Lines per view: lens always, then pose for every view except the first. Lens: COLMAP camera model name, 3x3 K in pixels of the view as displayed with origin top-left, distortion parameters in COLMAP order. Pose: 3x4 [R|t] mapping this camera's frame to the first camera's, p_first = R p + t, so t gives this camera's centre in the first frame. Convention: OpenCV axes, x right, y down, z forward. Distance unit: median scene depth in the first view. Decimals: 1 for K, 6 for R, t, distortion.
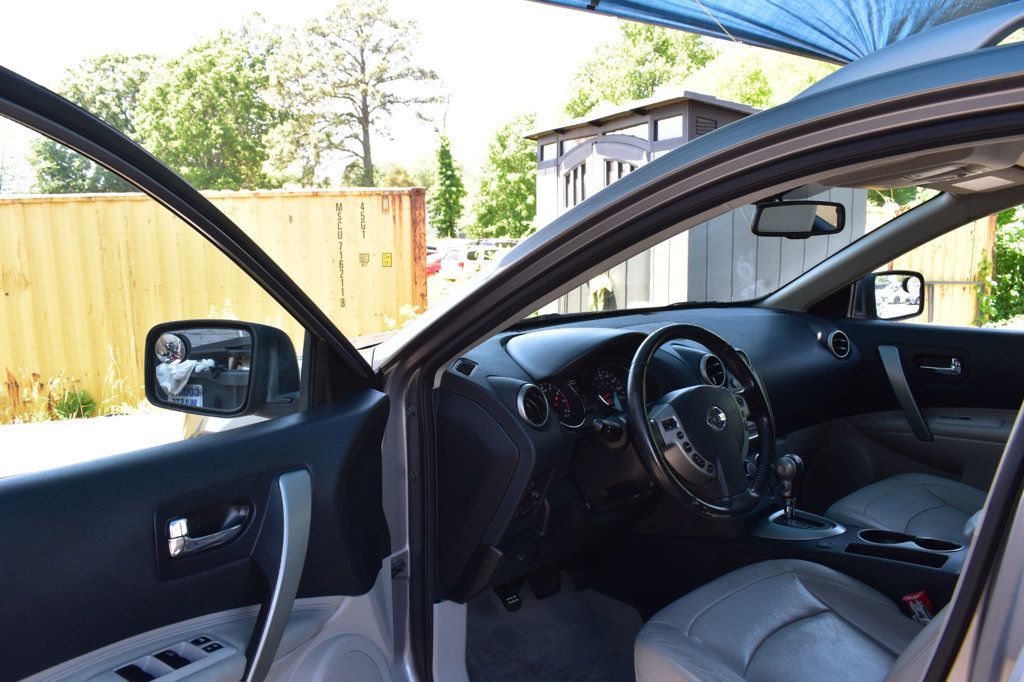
lens RADIAL K [[790.9, 0, 506.1], [0, 790.9, 335.8], [0, 0, 1]] dist [-0.095391, 0.001569]
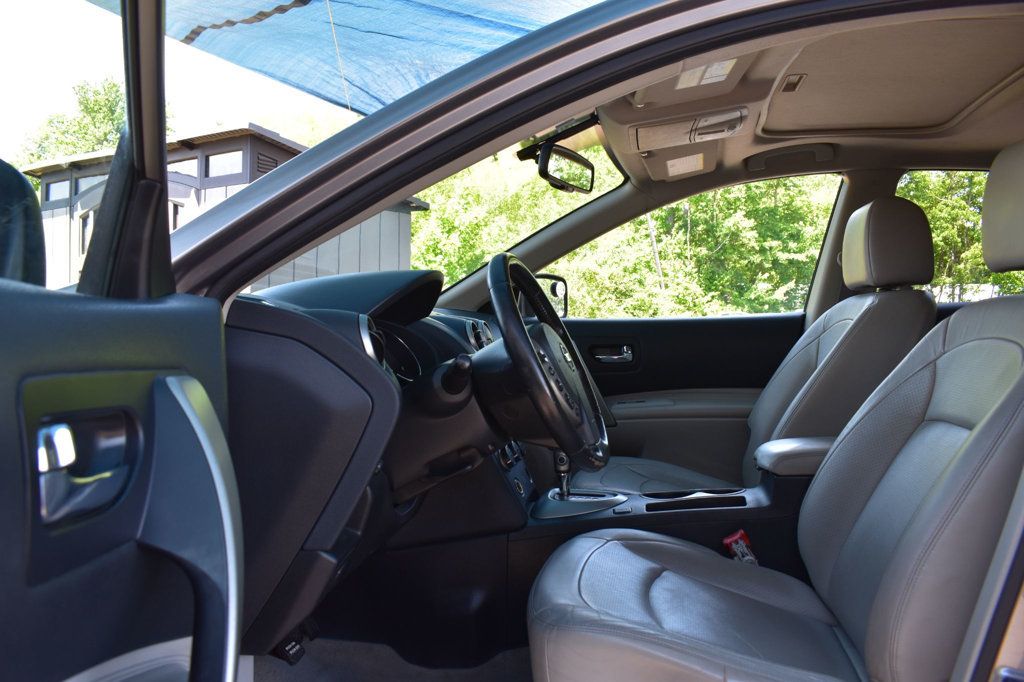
lens RADIAL K [[790.9, 0, 482.8], [0, 790.9, 354.0], [0, 0, 1]] dist [-0.095391, 0.001569]
pose [[0.800083, -0.004103, 0.599876, -0.138314], [0.064641, 0.994744, -0.079411, 0.069991], [-0.596397, 0.102312, 0.796143, 0.155161]]
